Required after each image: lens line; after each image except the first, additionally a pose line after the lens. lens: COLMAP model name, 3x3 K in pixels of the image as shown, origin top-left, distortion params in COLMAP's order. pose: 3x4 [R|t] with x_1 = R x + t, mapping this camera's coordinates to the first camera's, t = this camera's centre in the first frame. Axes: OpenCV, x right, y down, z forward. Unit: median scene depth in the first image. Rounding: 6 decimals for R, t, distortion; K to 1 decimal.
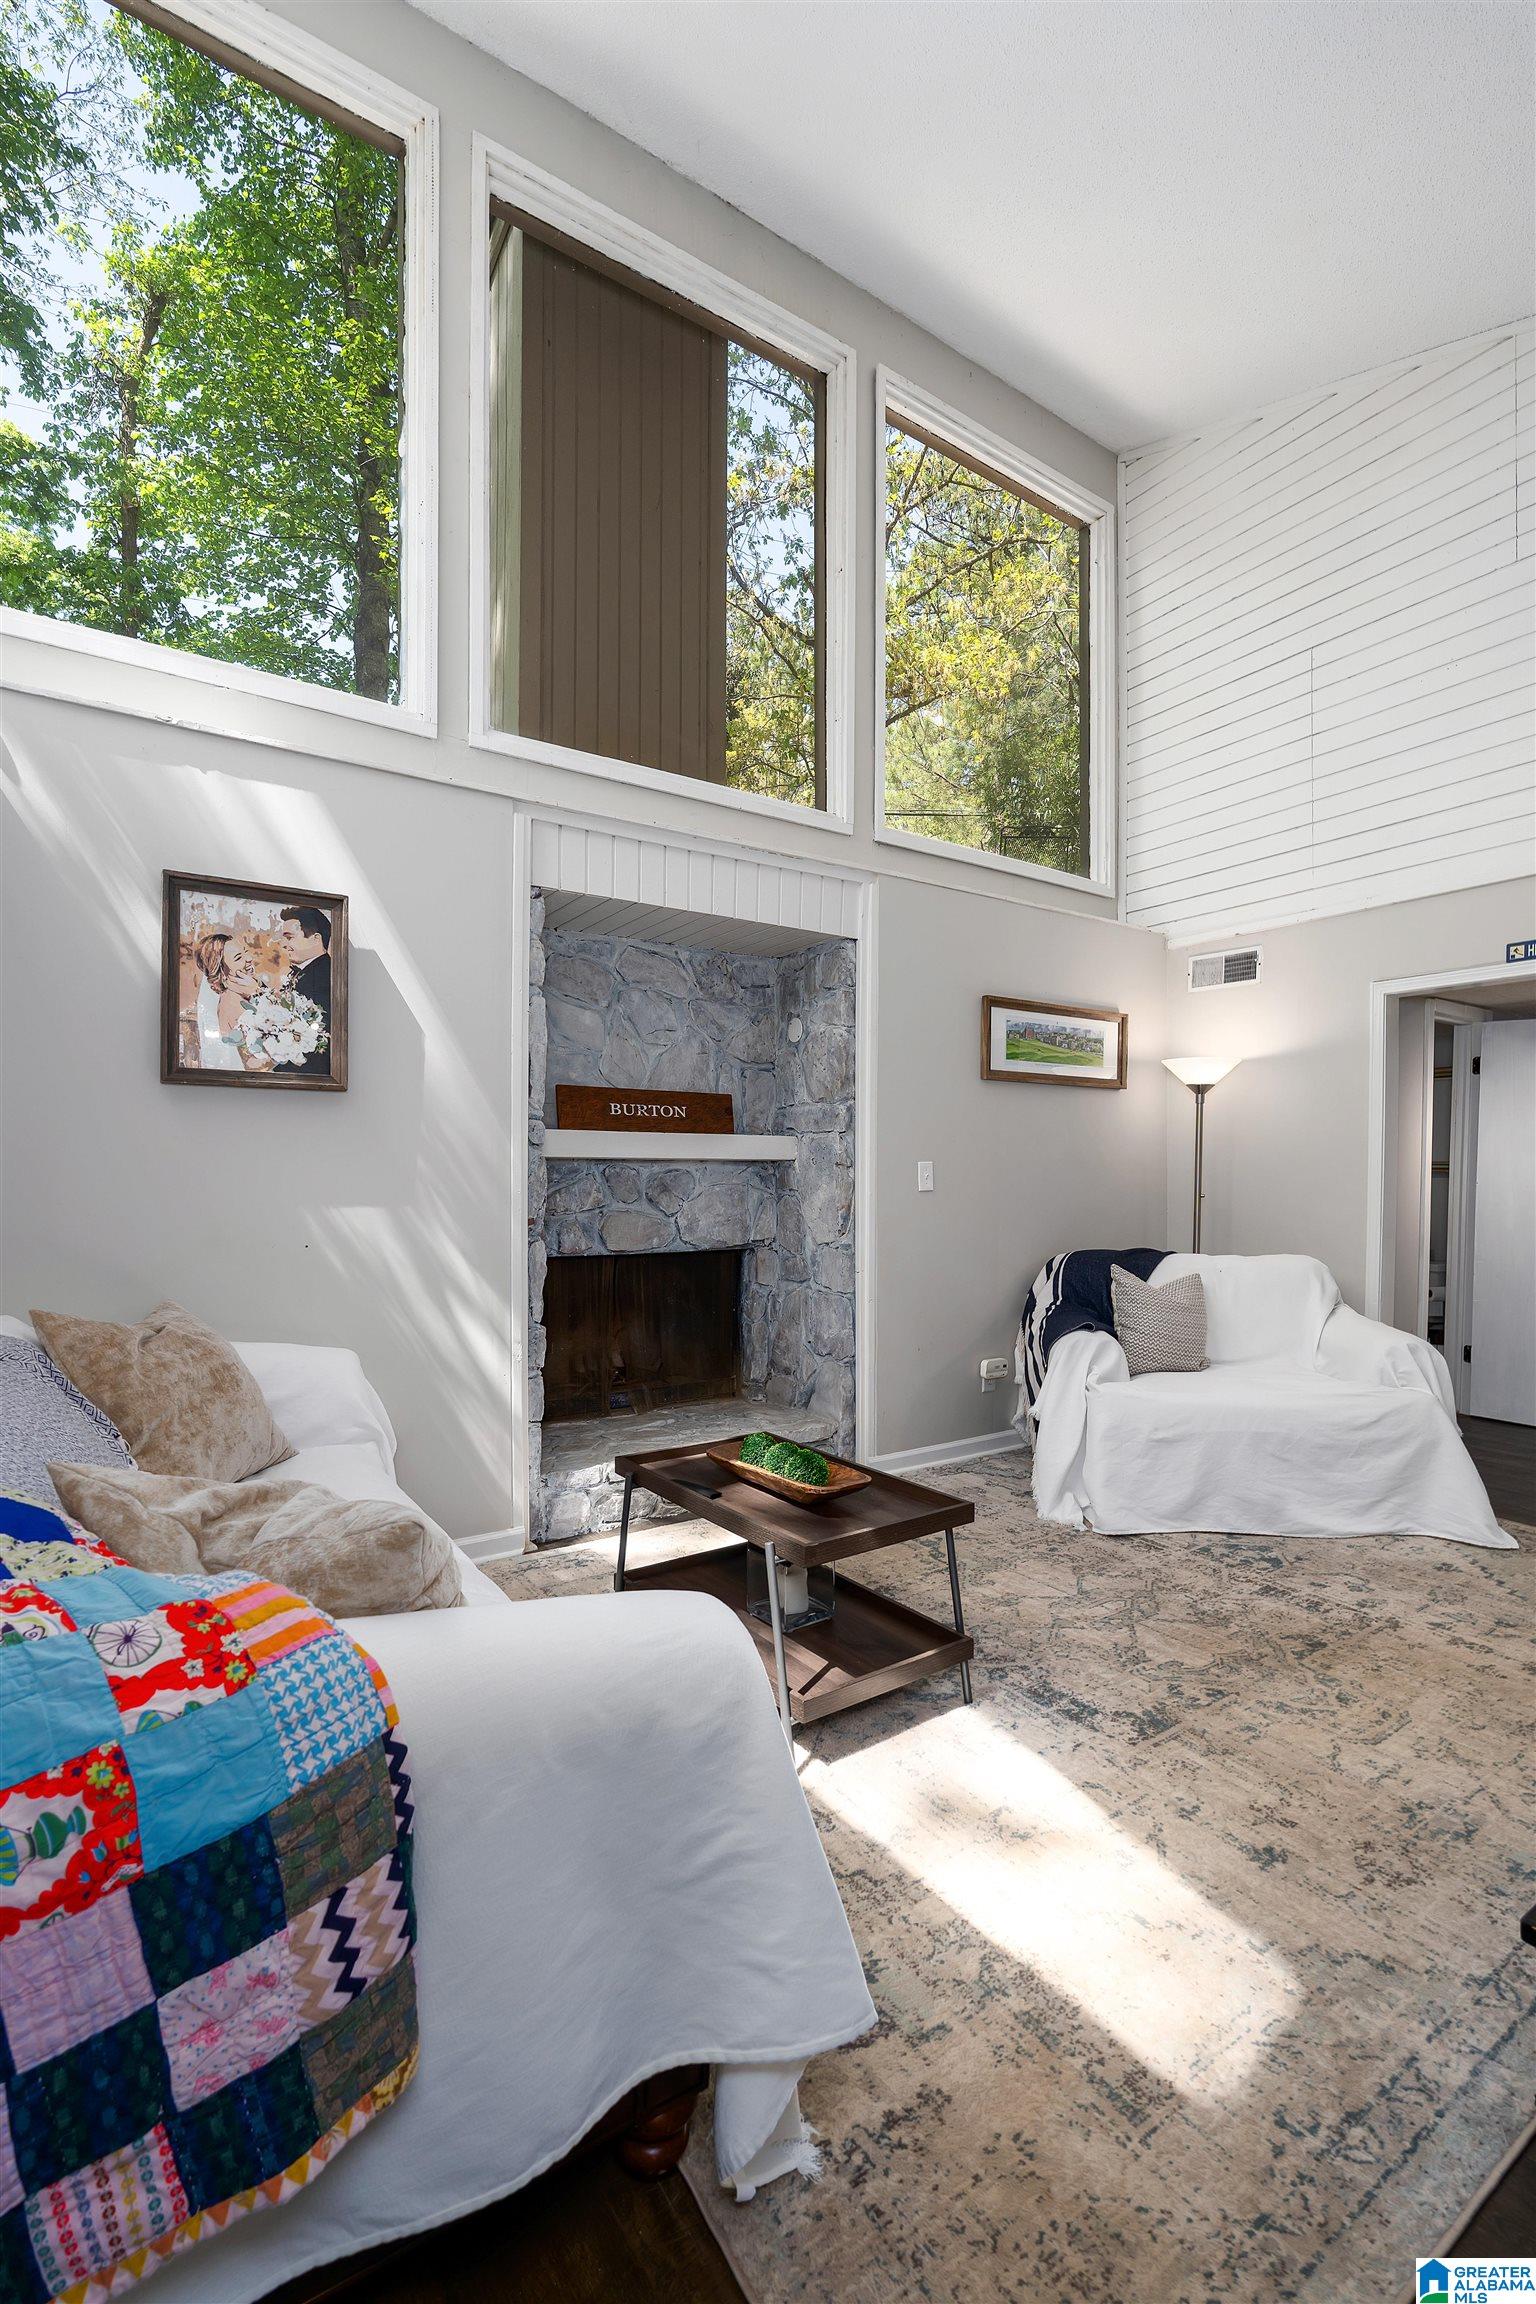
lens RADIAL K [[1036.4, 0, 759.4], [0, 1036.4, 1168.6], [0, 0, 1]] dist [-0.003451, -0.000539]
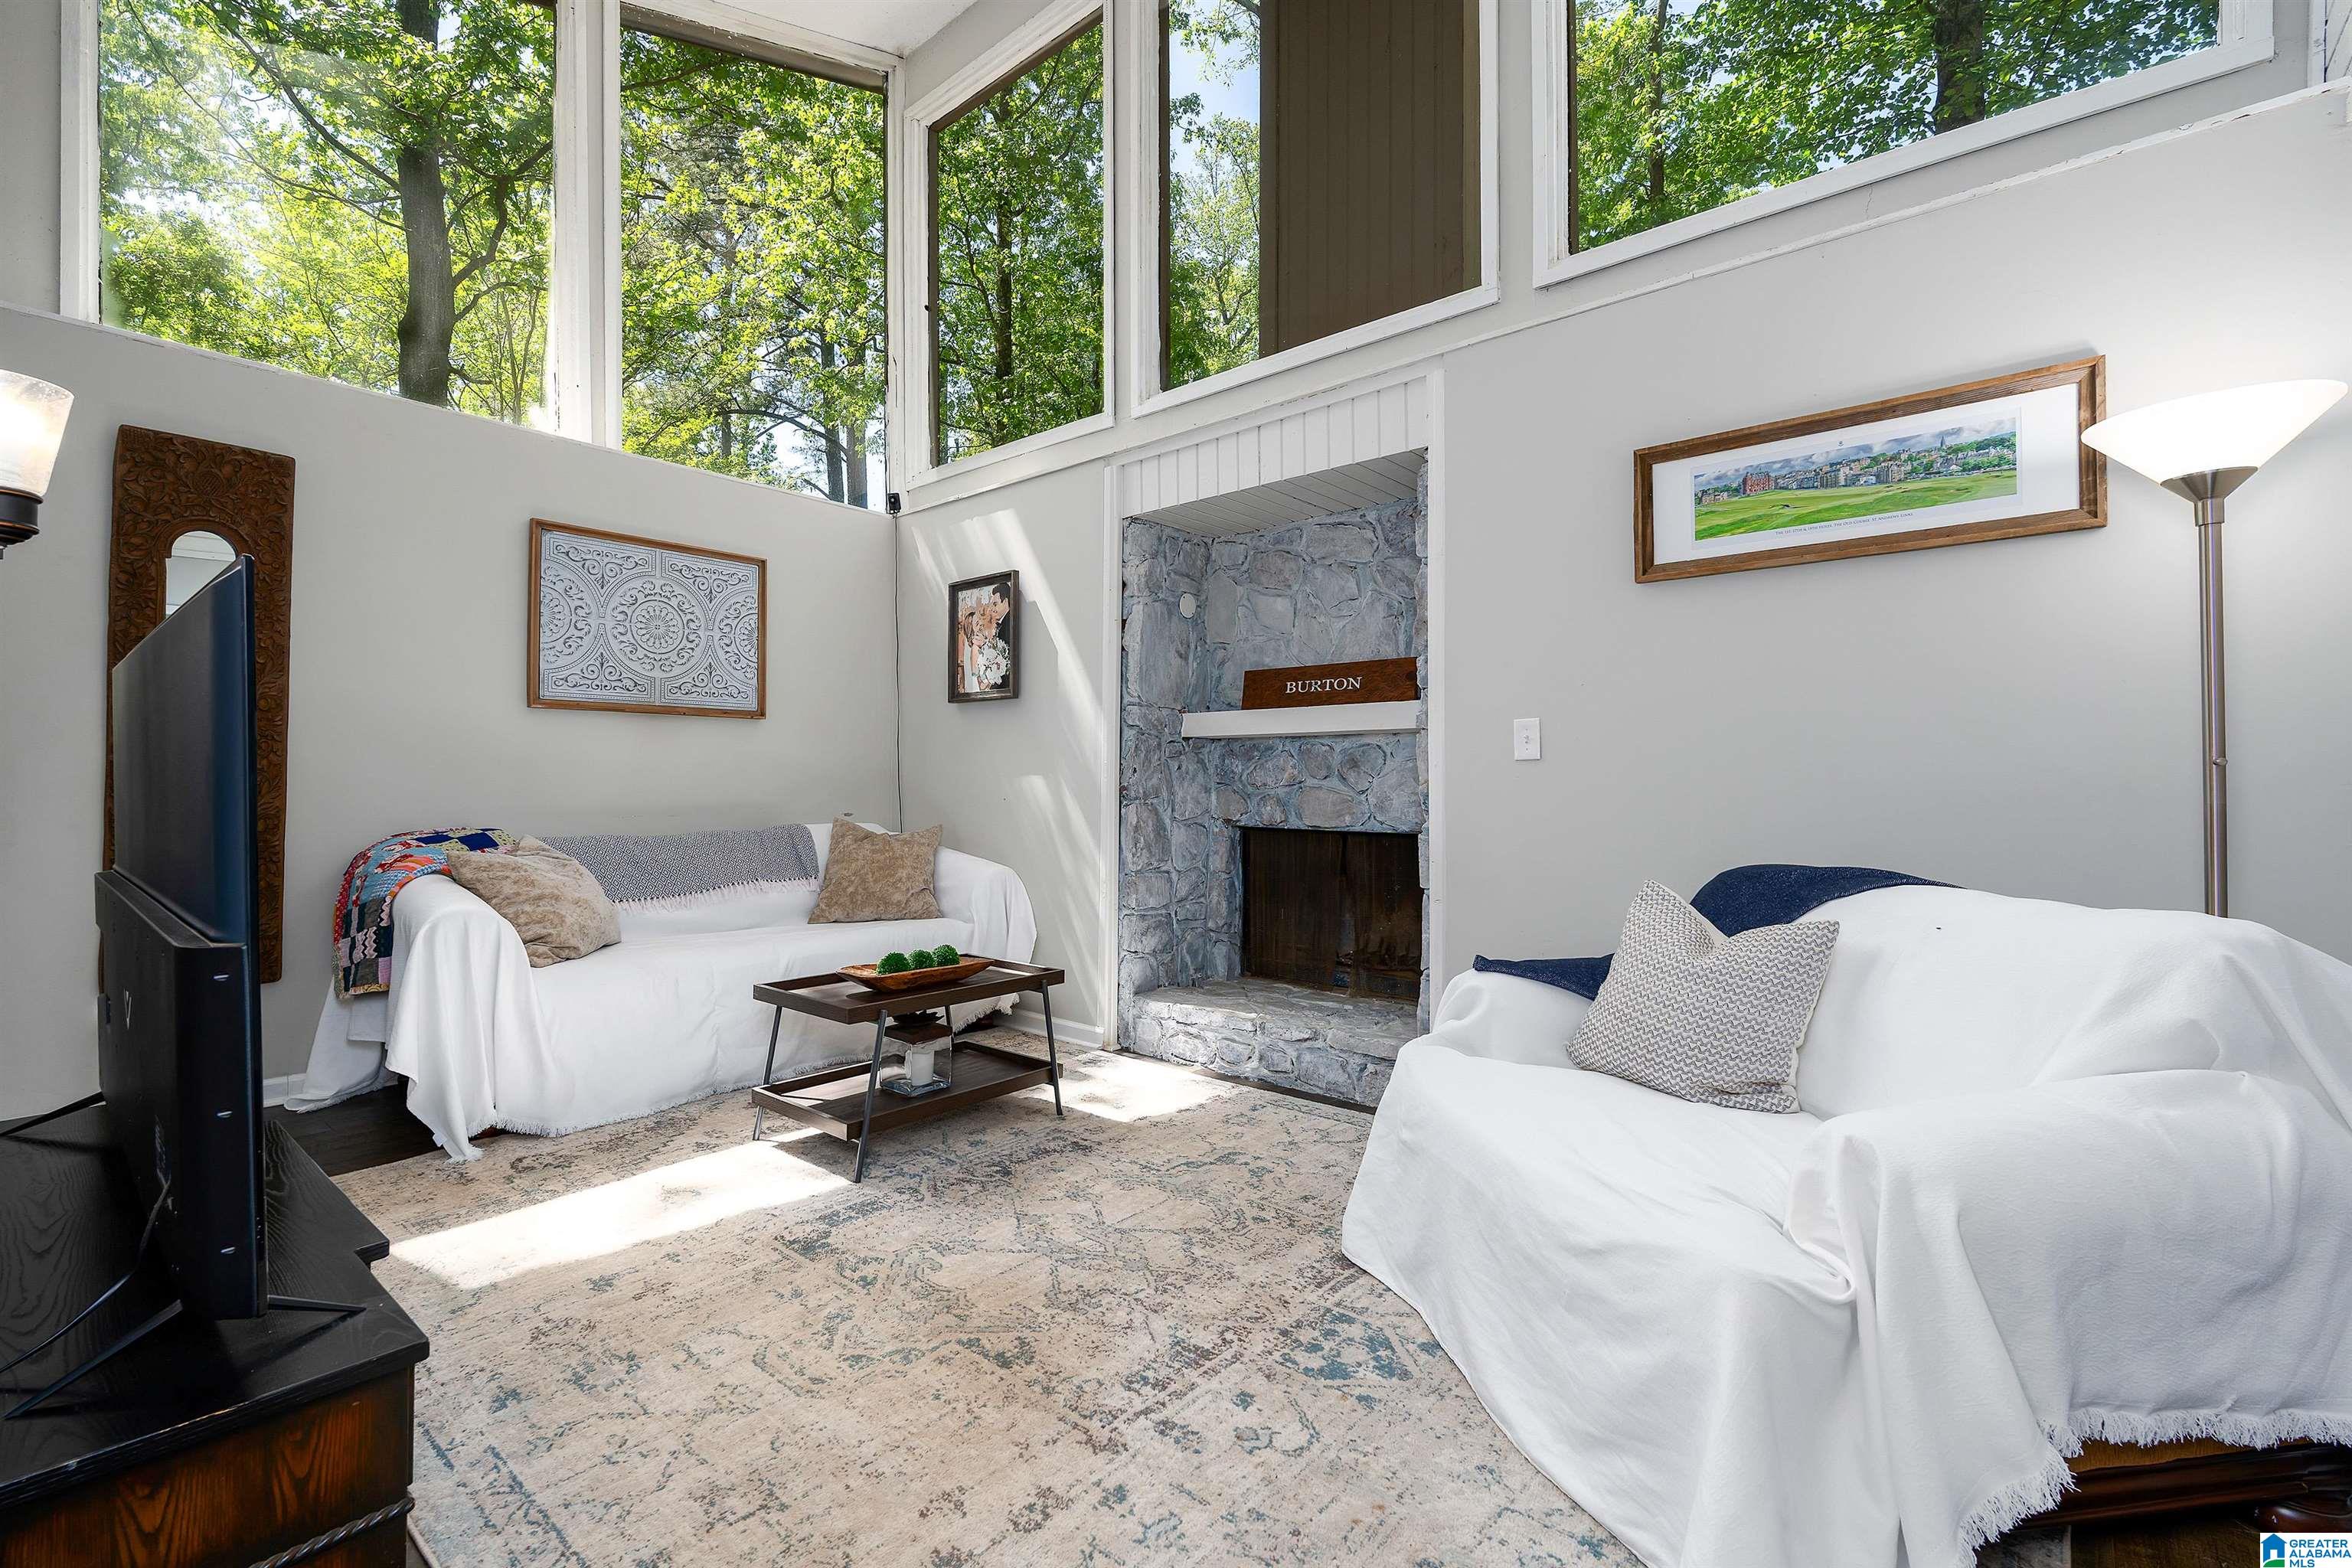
lens RADIAL K [[1058.0, 0, 1165.6], [0, 1058.0, 779.2], [0, 0, 1]] dist [-0.003451, -0.000539]
pose [[0.237066, -0.006591, -0.971471, 1.065351], [0.002890, 0.999977, -0.006079, 0.050040], [0.971489, -0.001366, 0.237080, 0.776789]]
